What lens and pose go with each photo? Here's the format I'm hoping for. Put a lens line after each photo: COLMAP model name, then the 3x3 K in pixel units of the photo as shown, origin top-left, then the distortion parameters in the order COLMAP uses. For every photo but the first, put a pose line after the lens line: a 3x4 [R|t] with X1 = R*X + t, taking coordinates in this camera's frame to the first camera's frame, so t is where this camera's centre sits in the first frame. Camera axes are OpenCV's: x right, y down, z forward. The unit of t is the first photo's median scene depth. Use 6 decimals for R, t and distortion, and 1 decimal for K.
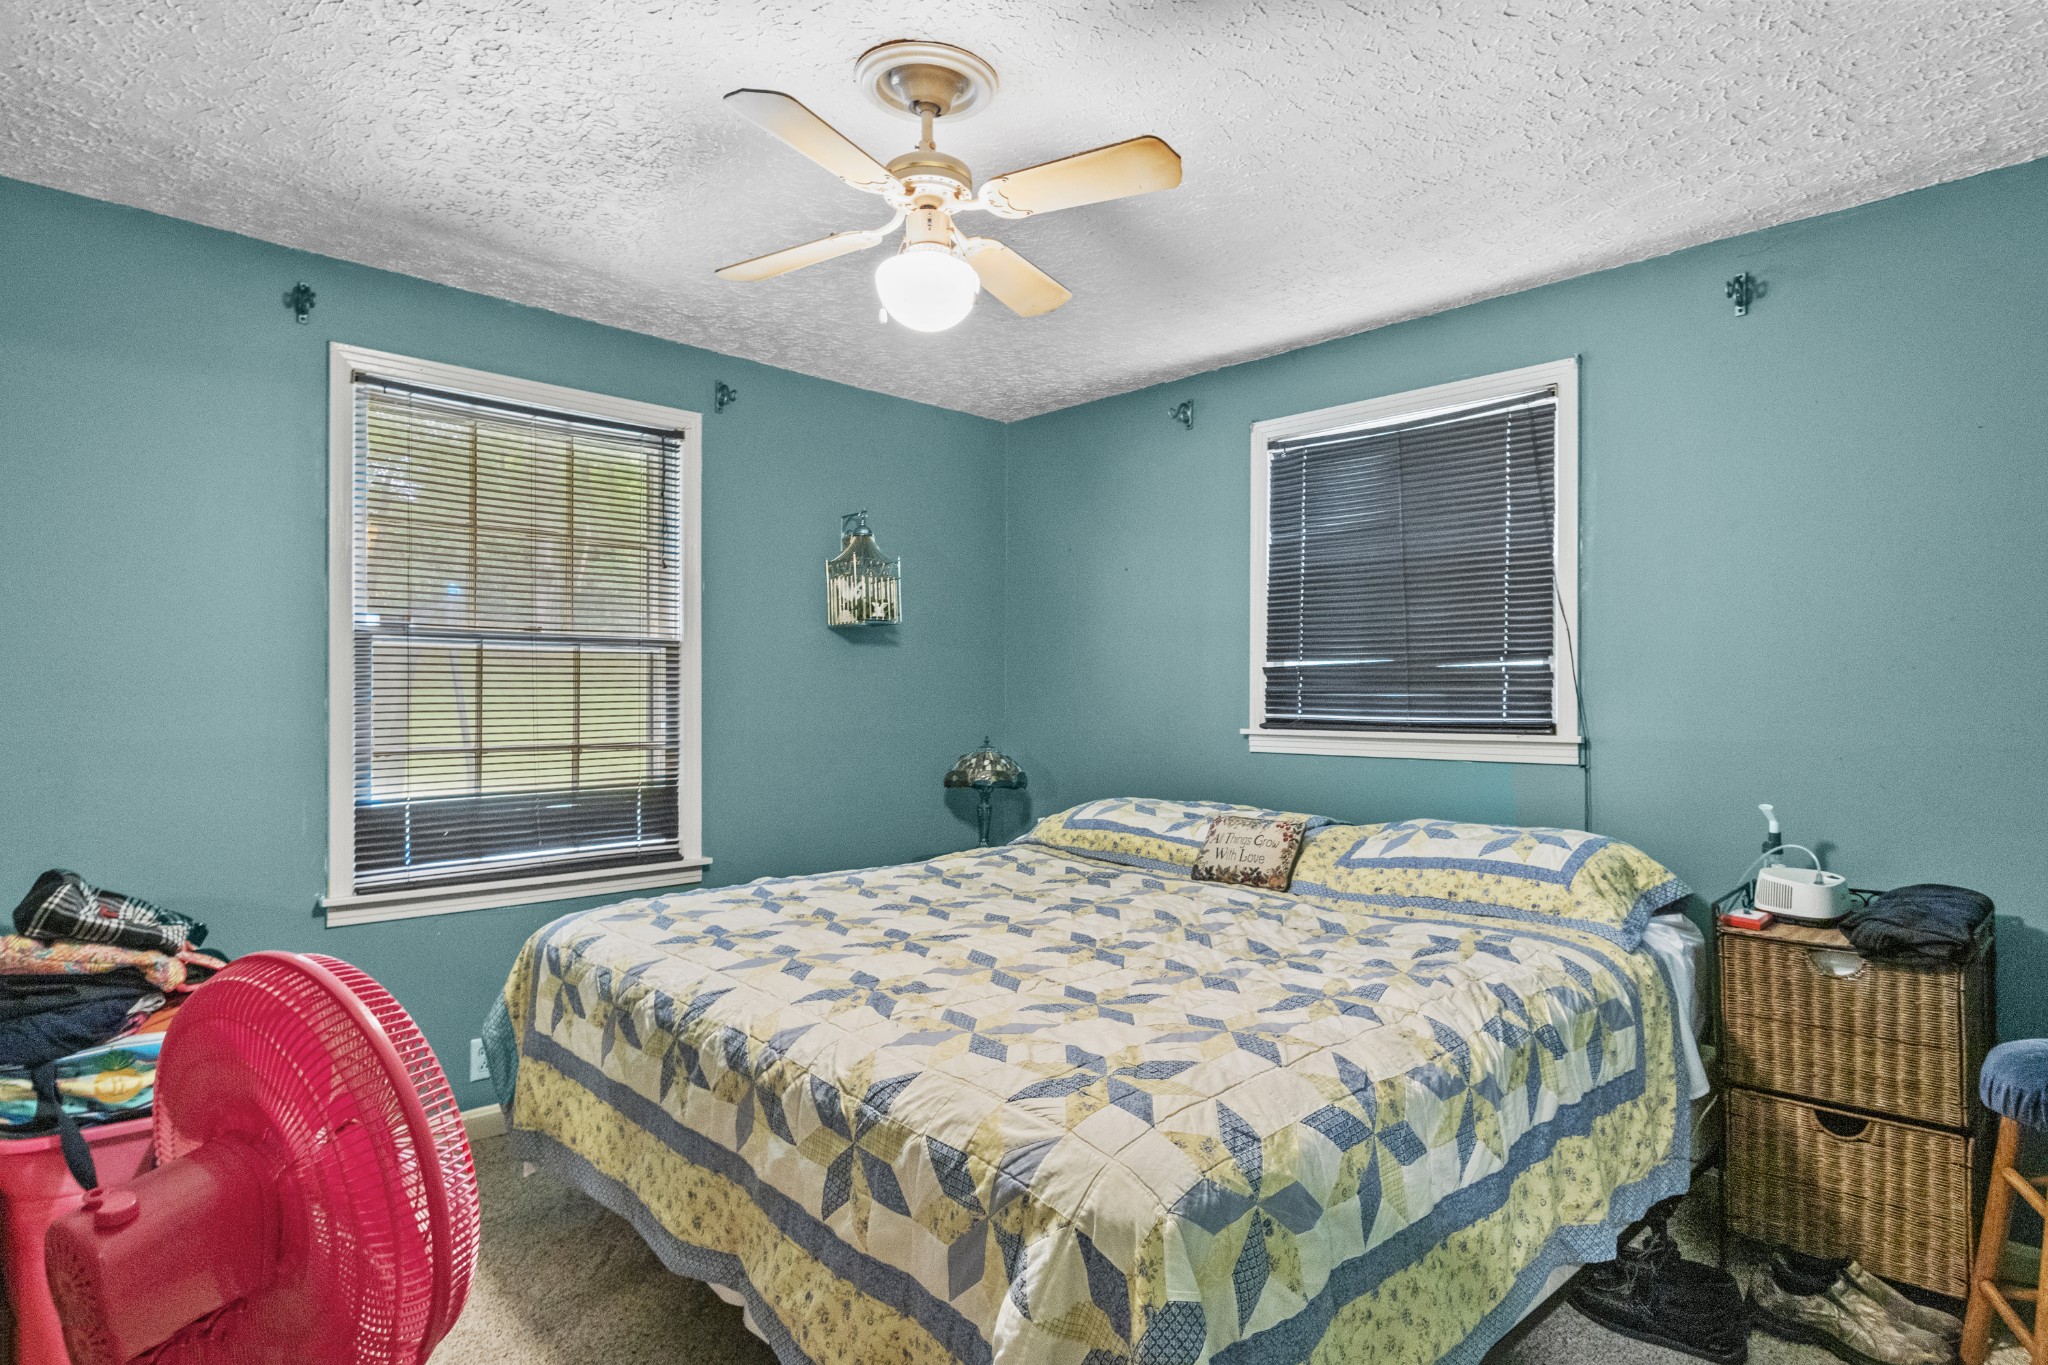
lens RADIAL K [[1110.8, 0, 1025.7], [0, 1110.8, 687.8], [0, 0, 1]] dist [-0.006334, 0.002014]
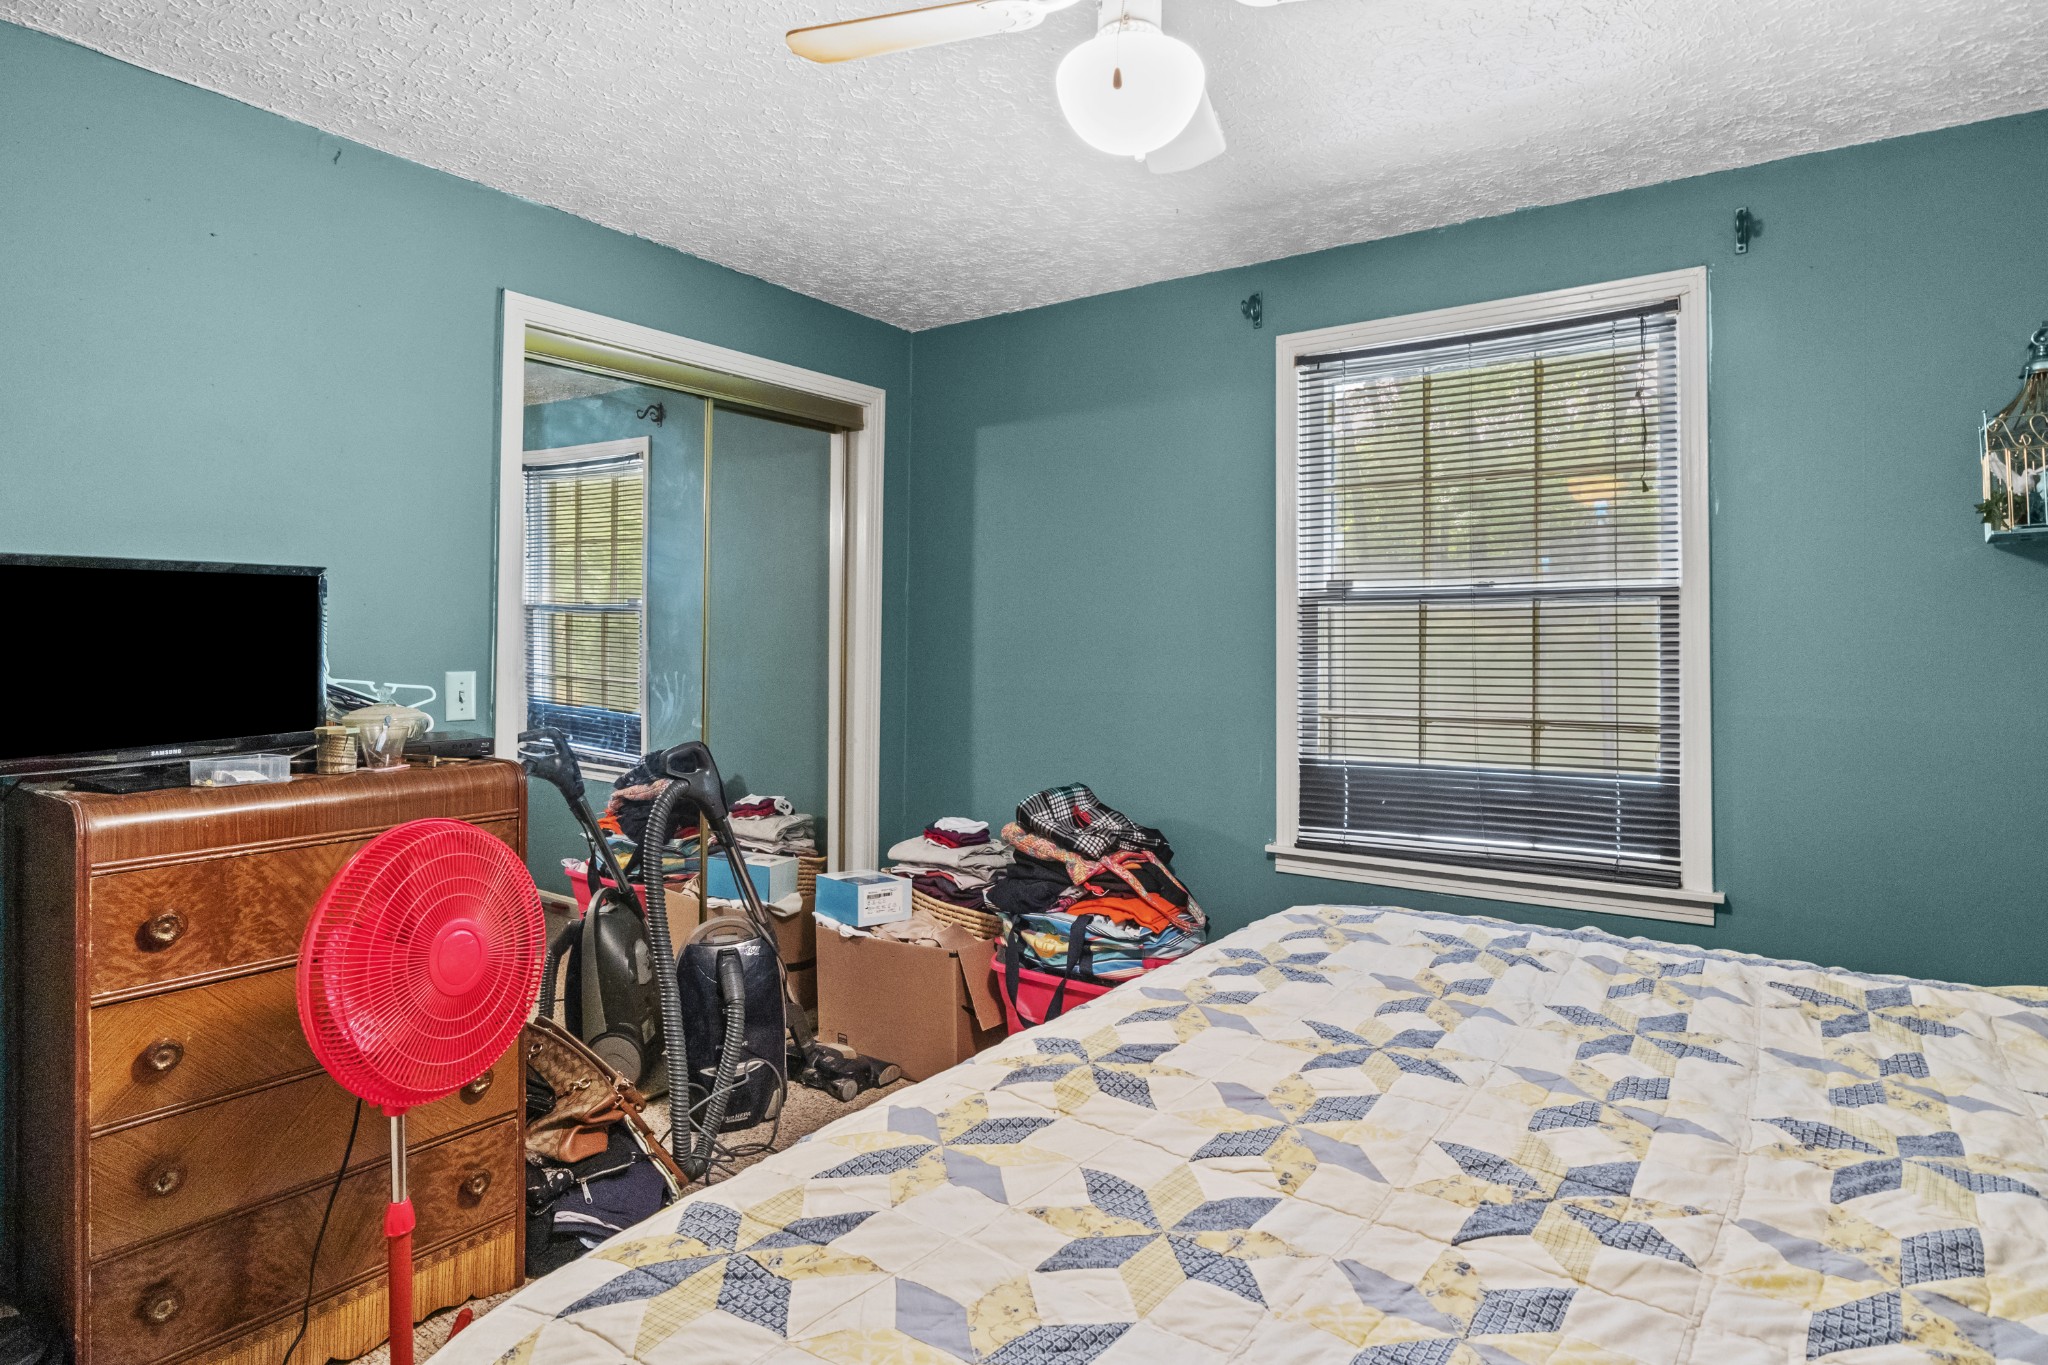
lens RADIAL K [[1118.8, 0, 1027.4], [0, 1118.8, 628.9], [0, 0, 1]] dist [-0.000860, 0.000434]
pose [[0.186086, -0.013589, -0.982440, 0.386257], [0.007695, 0.999894, -0.012373, -0.010450], [0.982503, -0.005258, 0.186170, 0.518467]]
